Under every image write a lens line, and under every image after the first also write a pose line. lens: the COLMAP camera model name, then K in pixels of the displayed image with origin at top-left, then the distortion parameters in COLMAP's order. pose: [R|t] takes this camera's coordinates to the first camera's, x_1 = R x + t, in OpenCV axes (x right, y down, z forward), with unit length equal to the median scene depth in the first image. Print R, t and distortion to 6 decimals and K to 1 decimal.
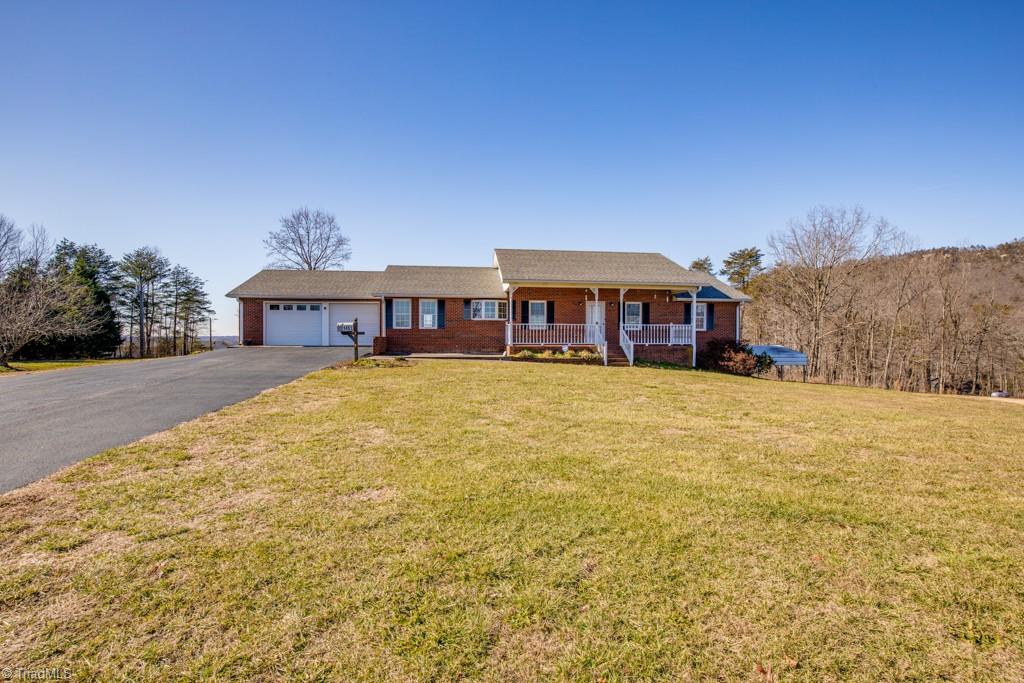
lens RADIAL K [[478.7, 0, 512.0], [0, 478.7, 341.5], [0, 0, 1]] dist [-0.021199, 0.000483]
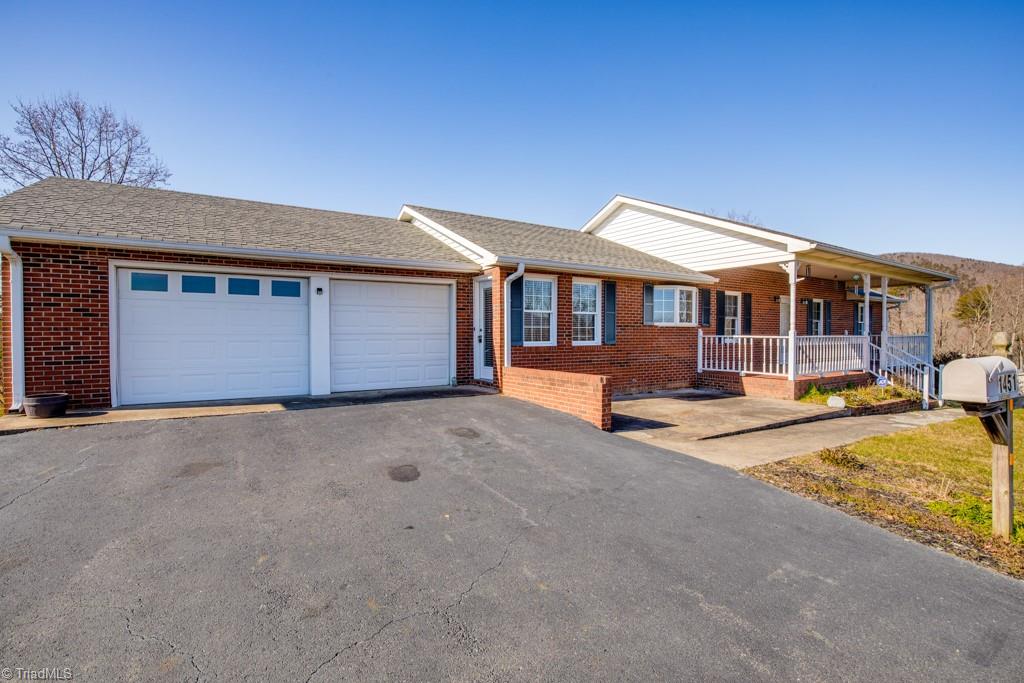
lens RADIAL K [[478.7, 0, 512.0], [0, 478.7, 341.5], [0, 0, 1]] dist [-0.021199, 0.000483]
pose [[0.896417, -0.010003, 0.443098, -0.421470], [0.011195, 0.999937, -0.000074, -0.030090], [-0.443070, 0.005027, 0.896473, 0.615968]]
